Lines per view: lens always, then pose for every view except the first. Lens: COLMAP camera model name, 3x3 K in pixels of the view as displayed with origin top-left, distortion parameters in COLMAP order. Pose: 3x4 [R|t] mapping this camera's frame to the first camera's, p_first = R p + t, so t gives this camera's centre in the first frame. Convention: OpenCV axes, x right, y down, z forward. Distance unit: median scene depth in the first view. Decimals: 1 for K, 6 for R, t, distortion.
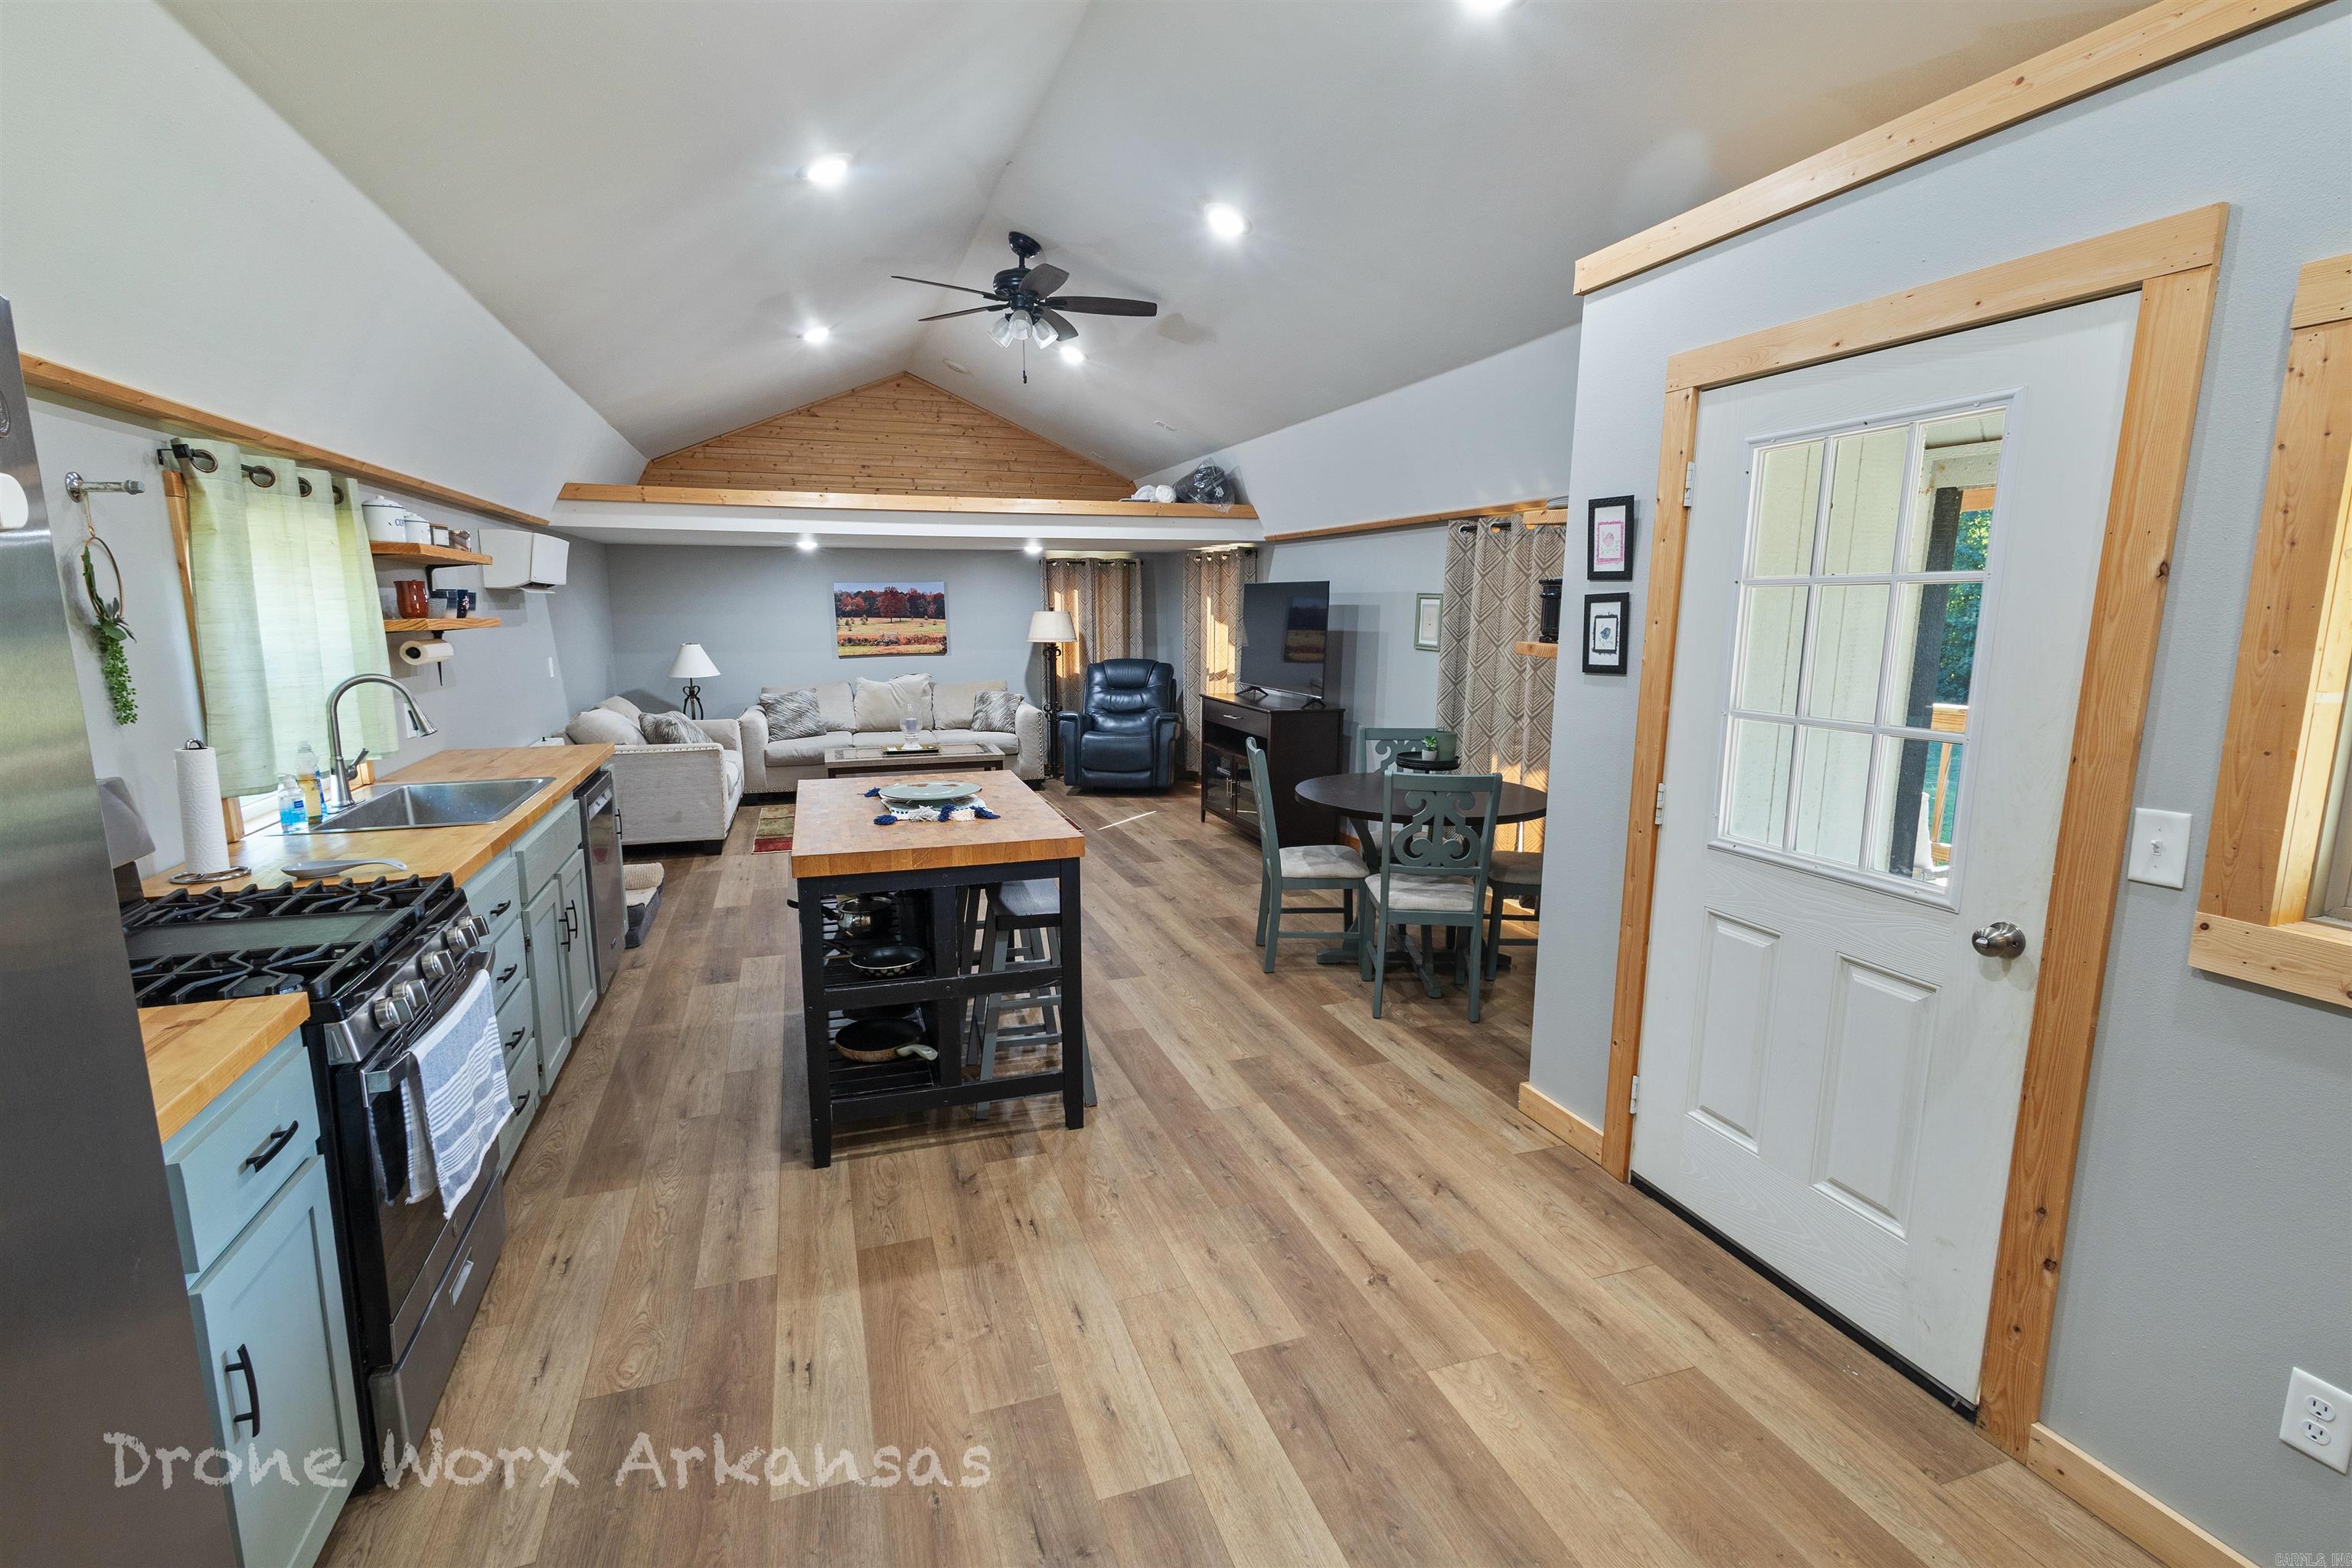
lens RADIAL K [[1077.4, 0, 1176.0], [0, 1077.4, 784.0], [0, 0, 1]] dist [0.013646, -0.001015]
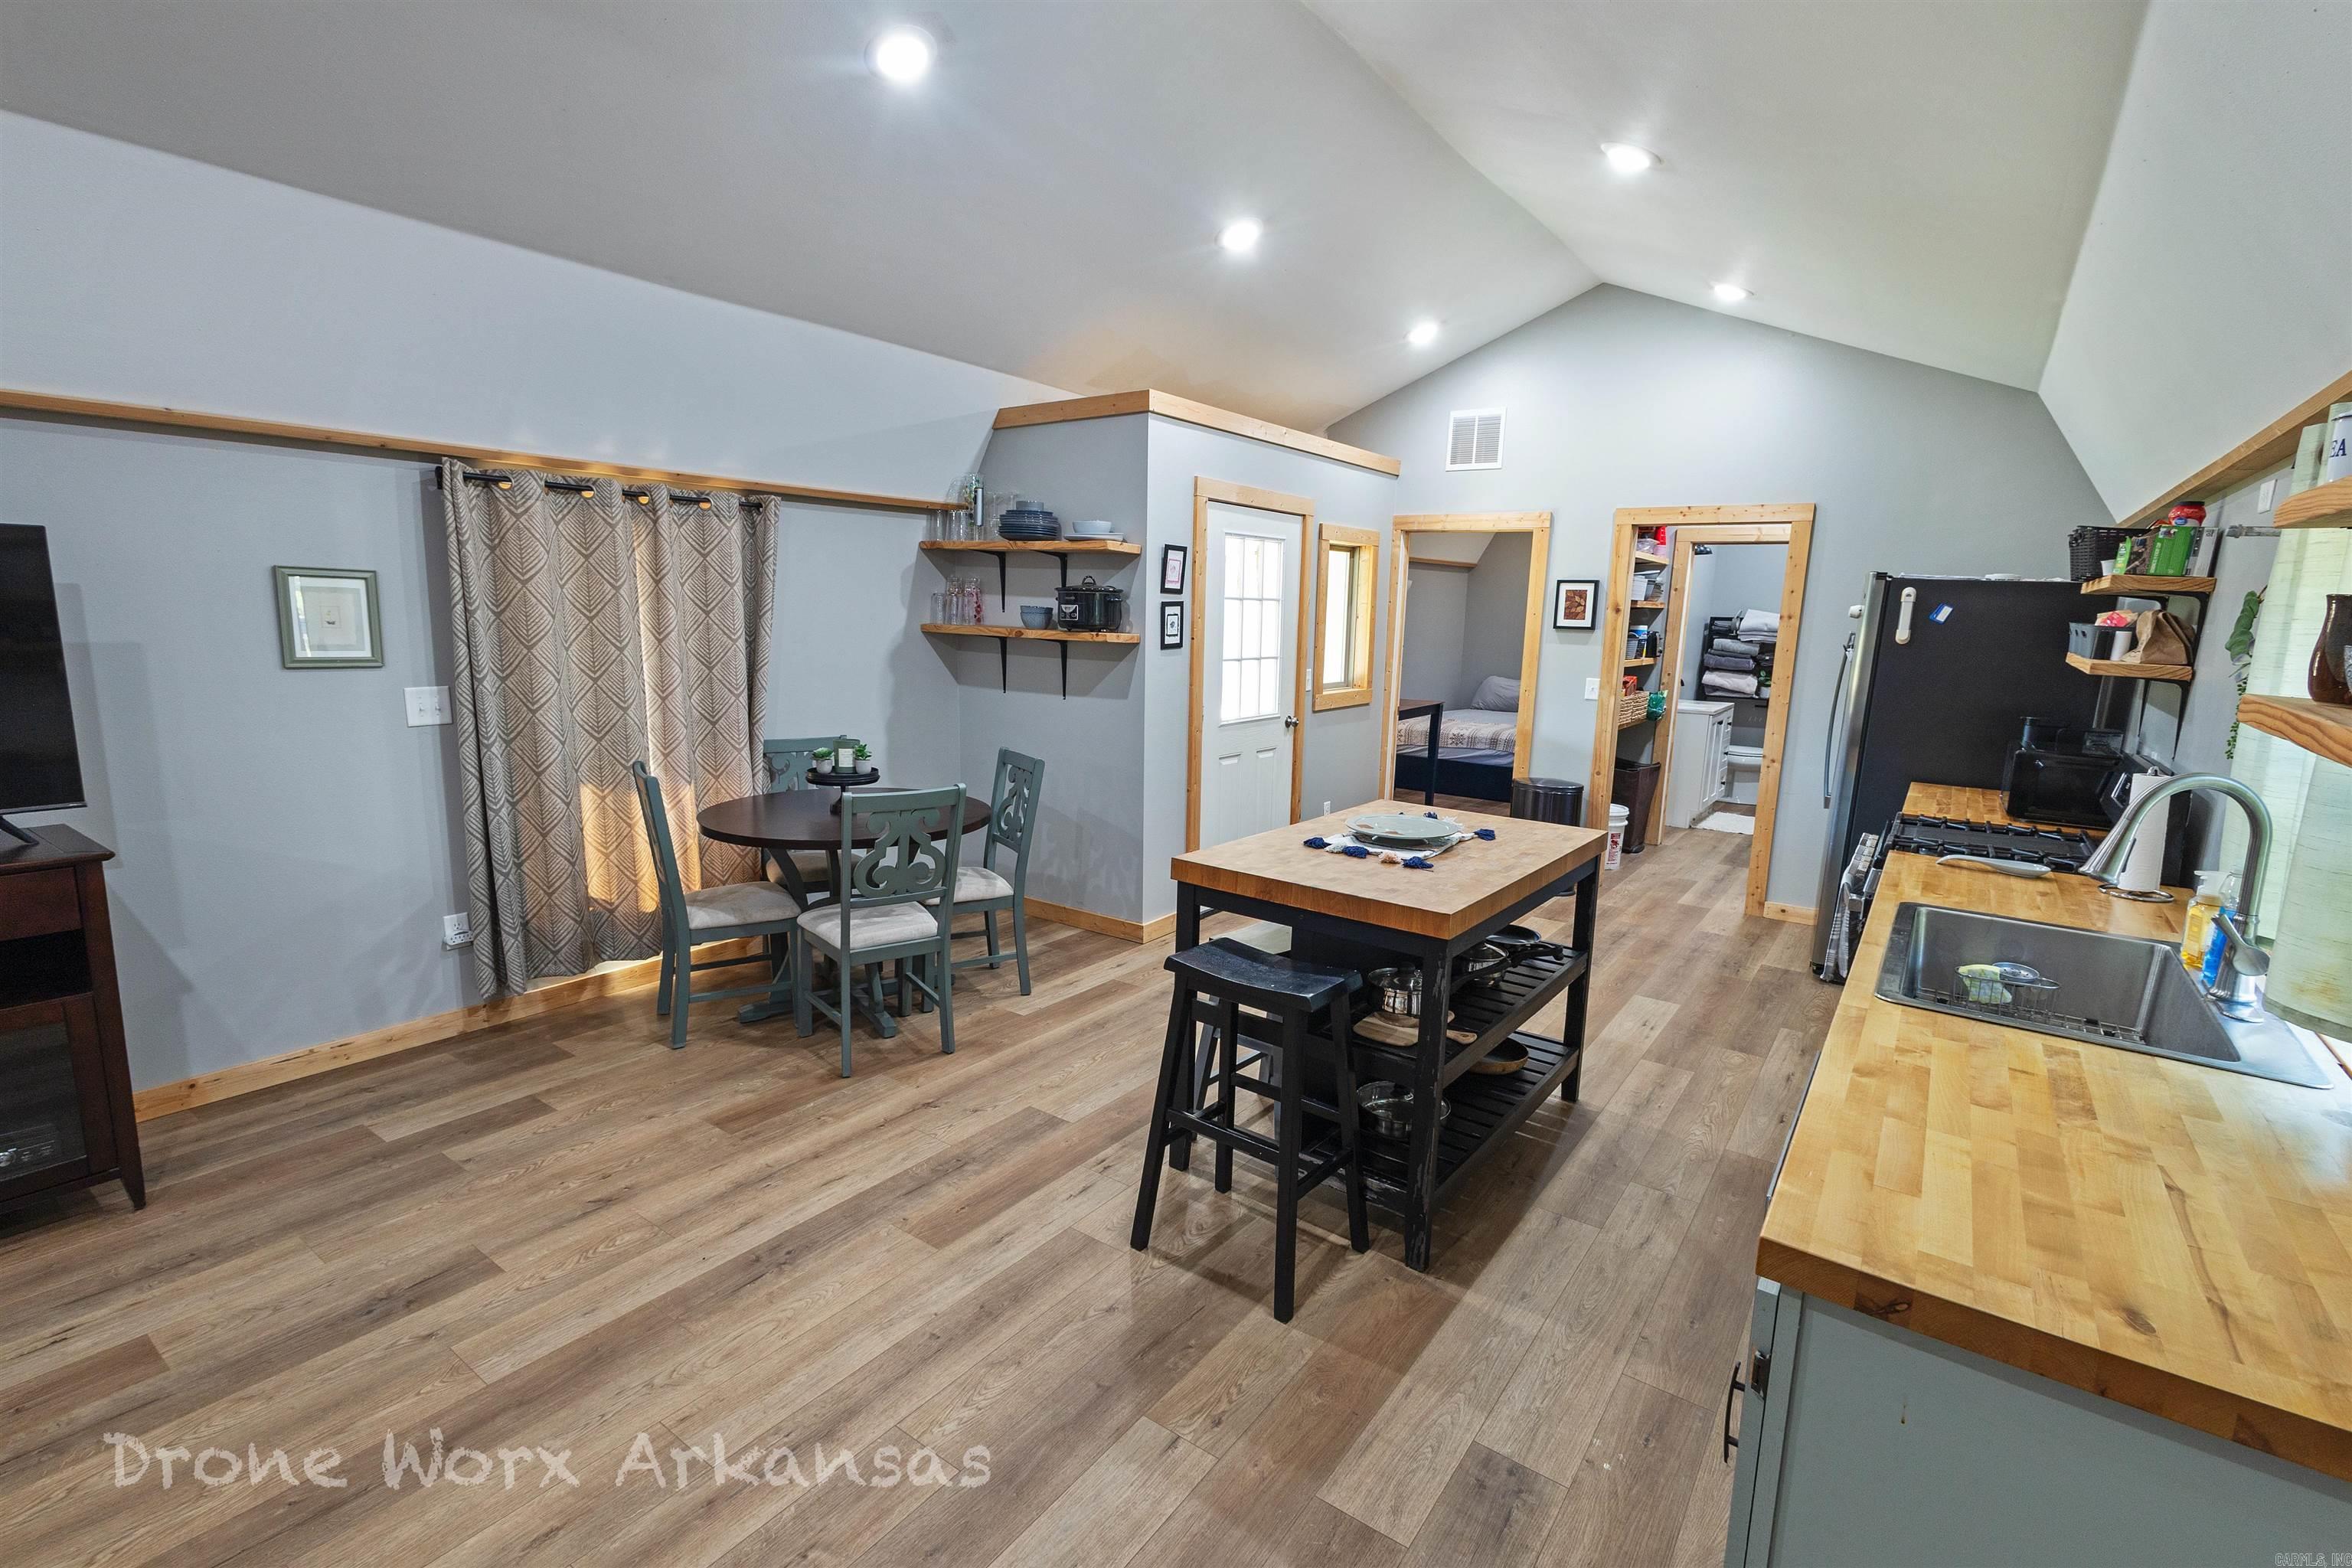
lens RADIAL K [[1077.4, 0, 1176.0], [0, 1077.4, 784.0], [0, 0, 1]] dist [0.013646, -0.001015]
pose [[-0.571224, -0.153363, 0.806339, -0.492650], [0.109083, 0.959490, 0.259769, -0.165071], [-0.813514, 0.236344, -0.531354, 0.952695]]
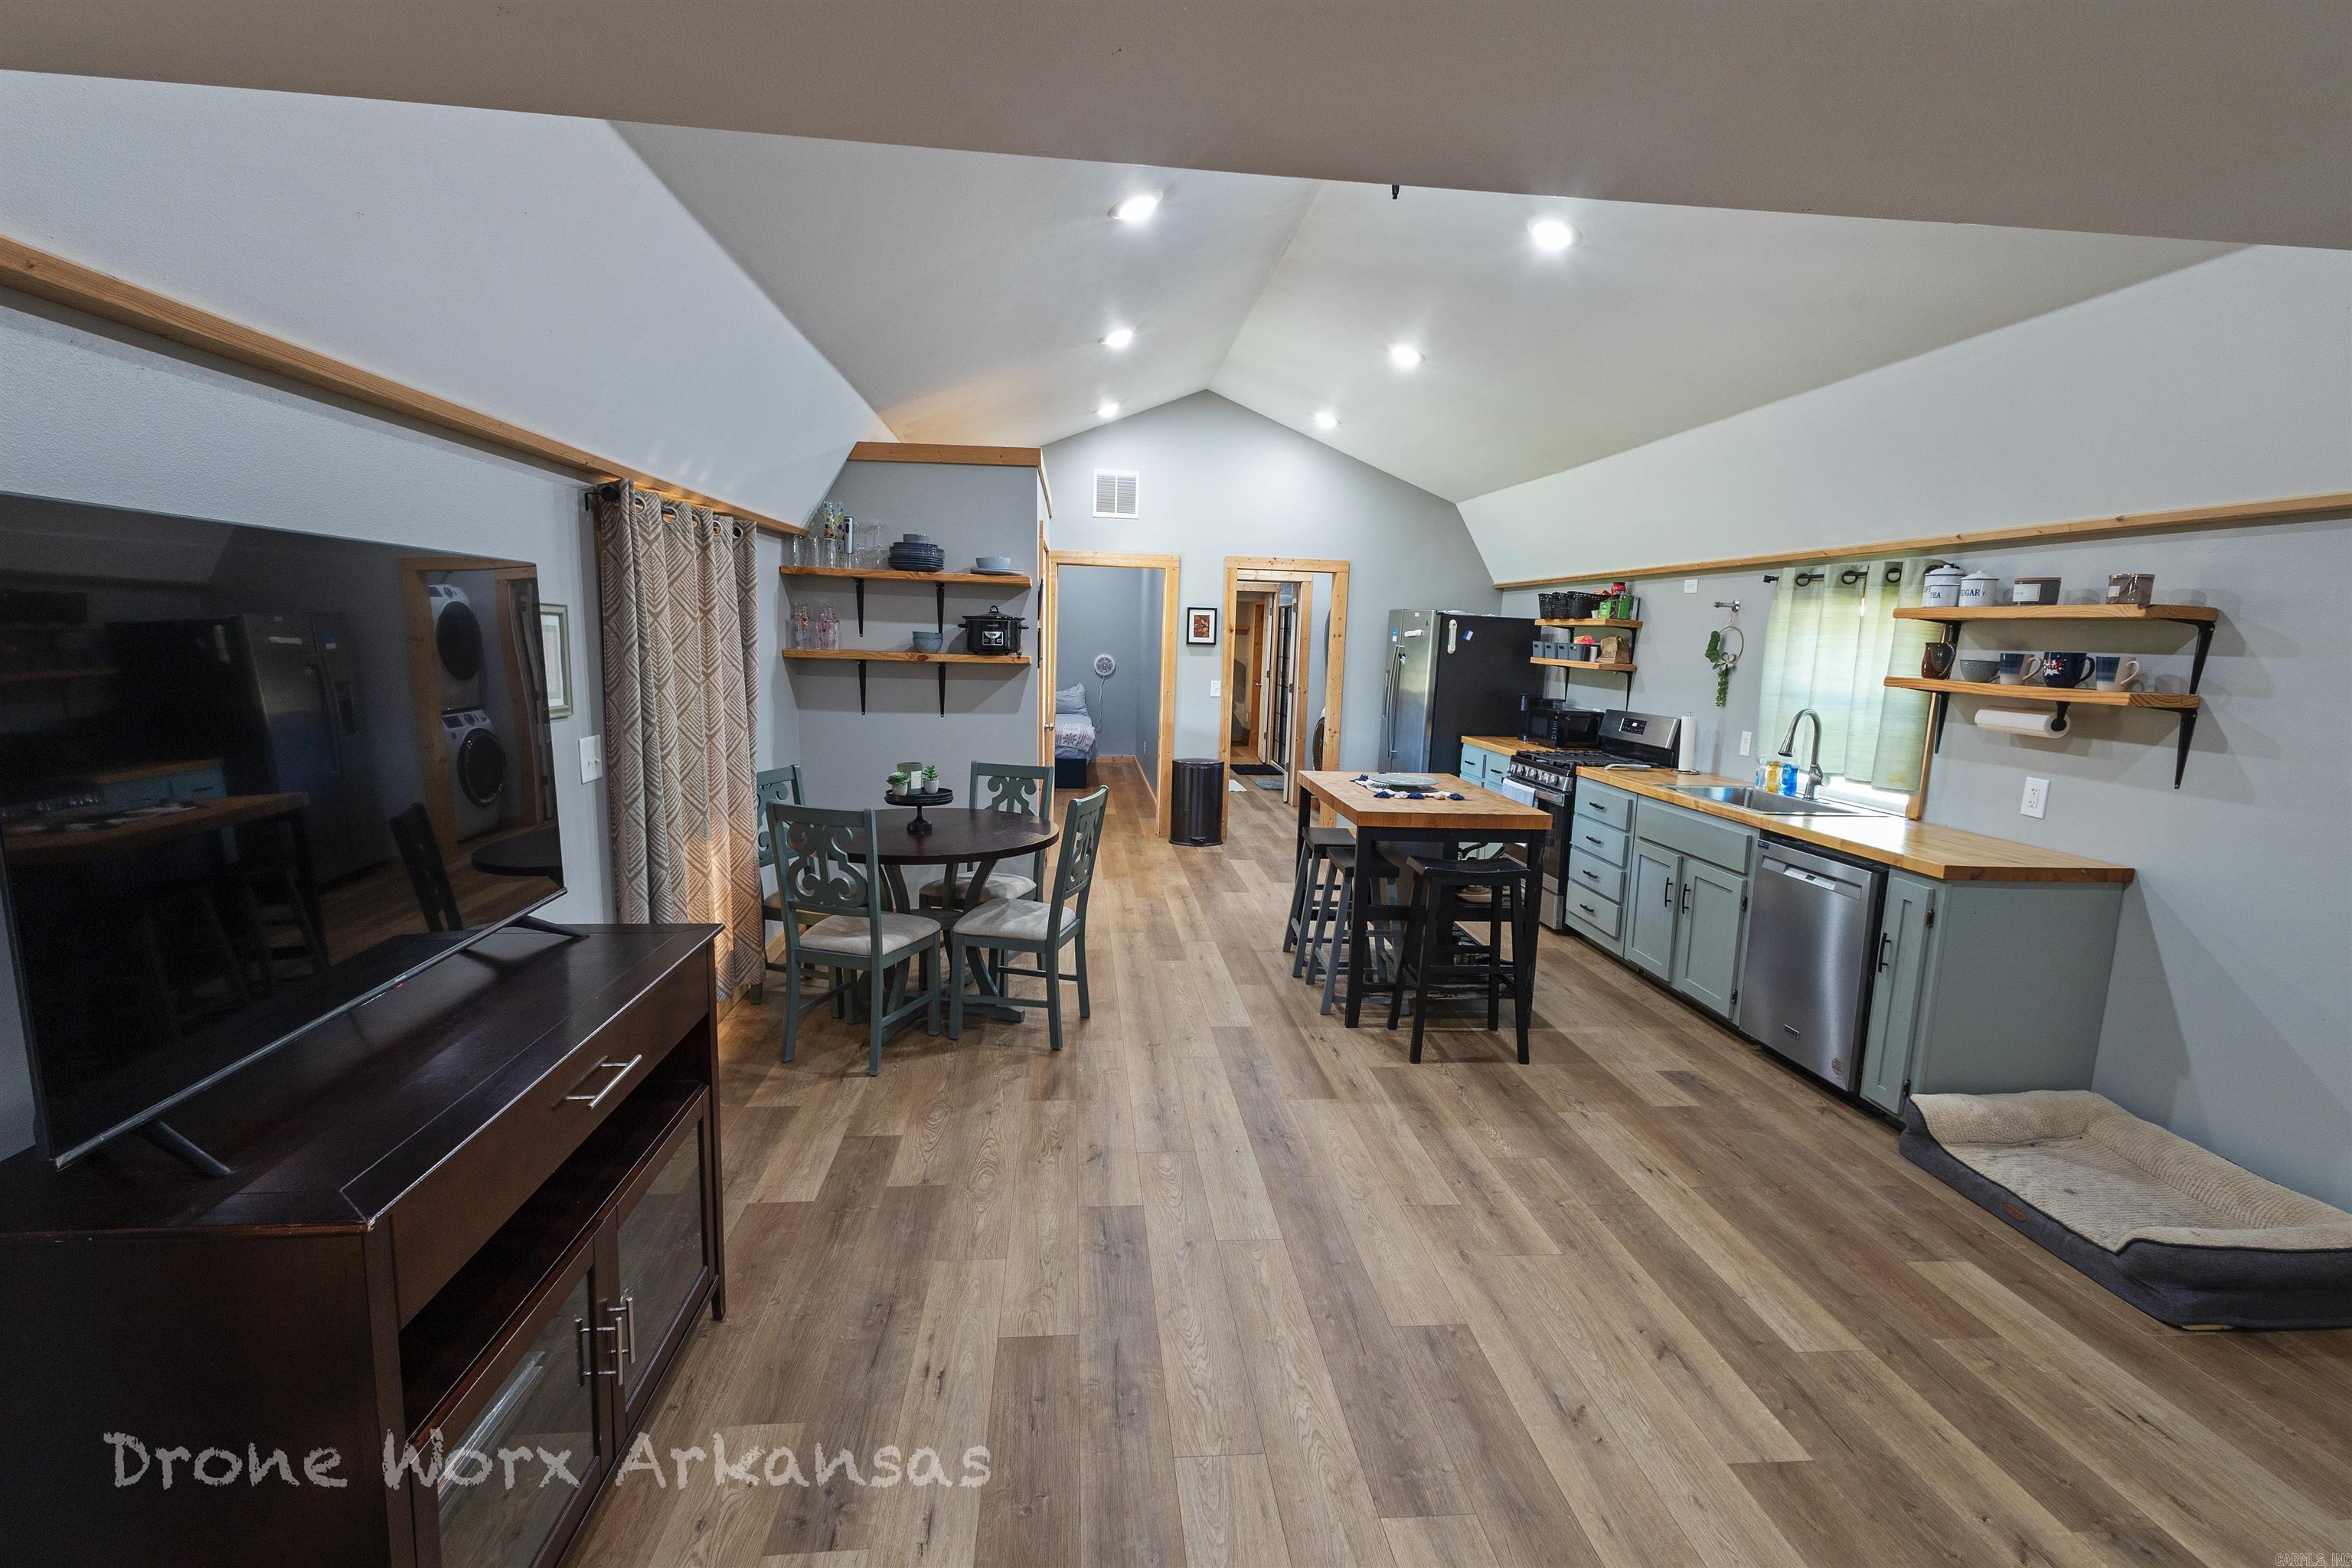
lens RADIAL K [[1080.1, 0, 1177.1], [0, 1080.1, 784.3], [0, 0, 1]] dist [0.012919, -0.000063]
pose [[-0.970986, -0.063631, 0.230517, -0.155653], [0.008667, 0.953953, 0.299832, -0.239164], [-0.238981, 0.293131, -0.925723, 1.385246]]
